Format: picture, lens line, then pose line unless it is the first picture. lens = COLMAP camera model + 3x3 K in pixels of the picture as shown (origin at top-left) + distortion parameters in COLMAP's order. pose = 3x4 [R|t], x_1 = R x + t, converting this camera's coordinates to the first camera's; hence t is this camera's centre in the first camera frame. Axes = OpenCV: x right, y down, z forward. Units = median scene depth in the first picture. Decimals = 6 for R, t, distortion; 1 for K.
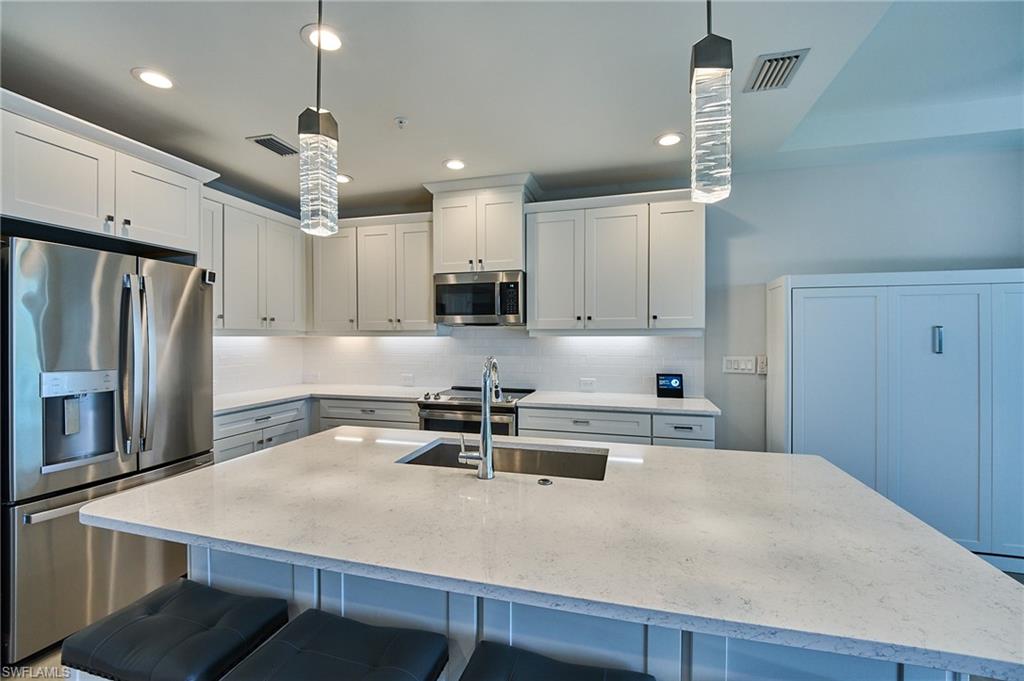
lens RADIAL K [[425.0, 0, 512.0], [0, 425.0, 340.5], [0, 0, 1]] dist [-0.000172, -0.000137]
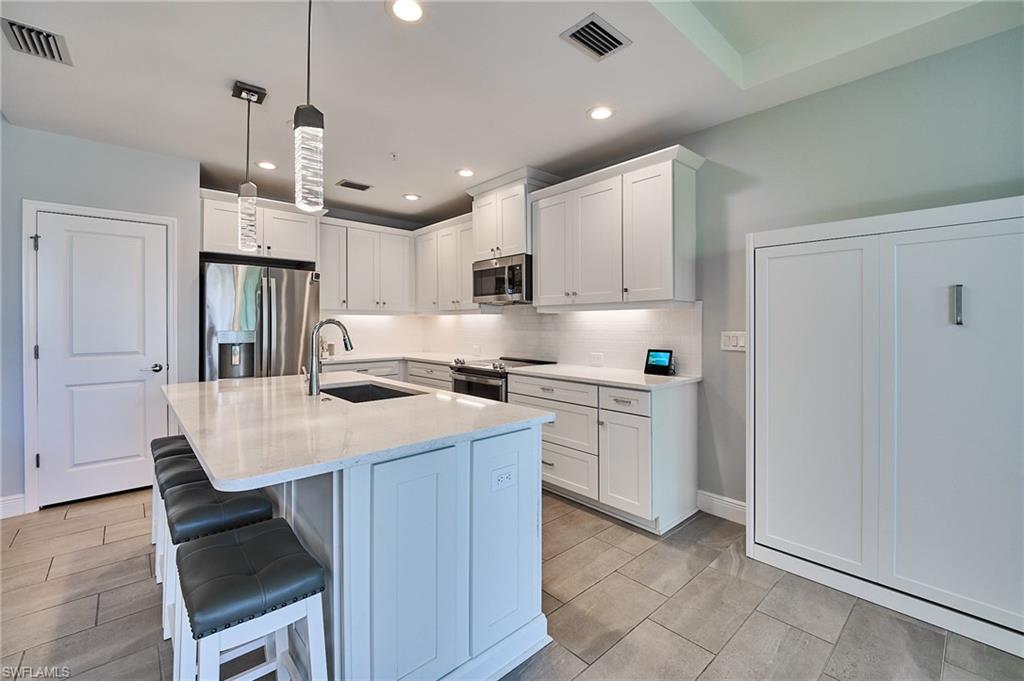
lens RADIAL K [[432.6, 0, 513.5], [0, 432.6, 324.9], [0, 0, 1]] dist [0.023948, -0.027222]
pose [[0.844215, 0.000615, -0.536004, 0.609447], [-0.004131, 0.999977, -0.005360, 0.030089], [0.535989, 0.006739, 0.844198, 0.016510]]
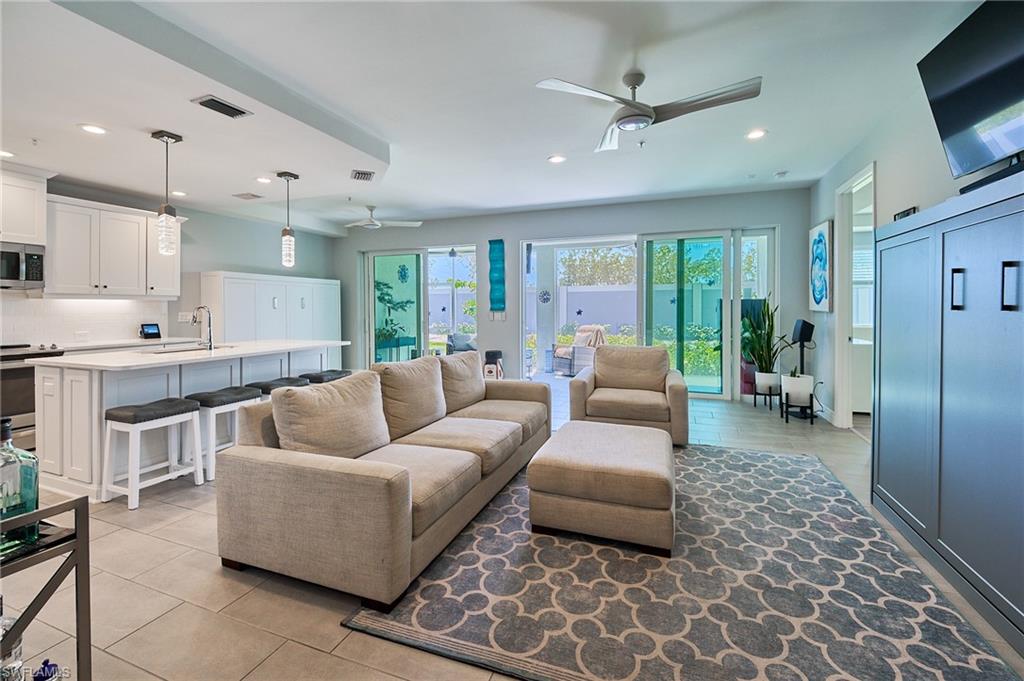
lens RADIAL K [[432.6, 0, 513.5], [0, 432.6, 324.9], [0, 0, 1]] dist [0.023948, -0.027222]
pose [[0.081980, -0.036967, 0.995948, -1.139173], [0.013488, 0.999262, 0.035979, 0.041615], [-0.996543, 0.010484, 0.082418, -0.489062]]
